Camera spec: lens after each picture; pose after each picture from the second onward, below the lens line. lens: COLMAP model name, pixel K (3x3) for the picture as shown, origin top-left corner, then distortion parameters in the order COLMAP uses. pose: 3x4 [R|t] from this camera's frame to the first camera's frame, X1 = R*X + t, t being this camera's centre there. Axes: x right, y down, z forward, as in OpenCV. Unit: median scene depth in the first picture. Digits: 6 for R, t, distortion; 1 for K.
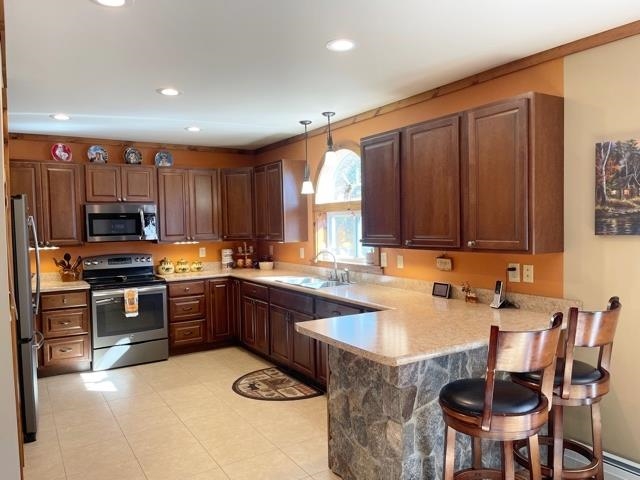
lens RADIAL K [[478.5, 0, 317.6], [0, 478.5, 244.2], [0, 0, 1]] dist [0.087999, -0.130697]
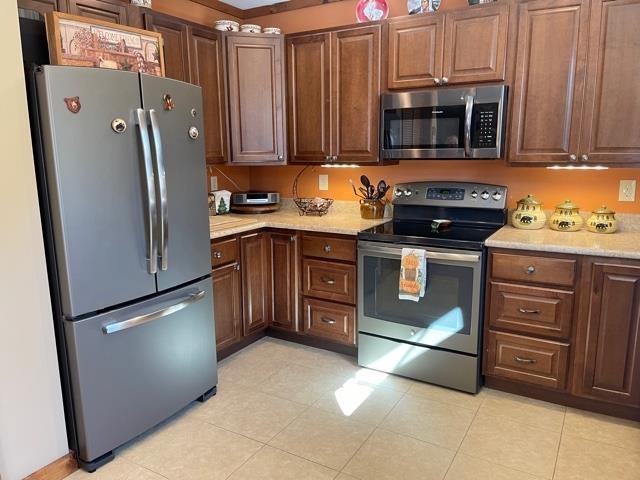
lens RADIAL K [[478.5, 0, 317.6], [0, 478.5, 244.2], [0, 0, 1]] dist [0.087999, -0.130697]
pose [[0.460185, 0.190399, -0.867167, 0.030668], [-0.036791, 0.979984, 0.195646, -0.013782], [0.887061, -0.058130, 0.457979, 0.621944]]
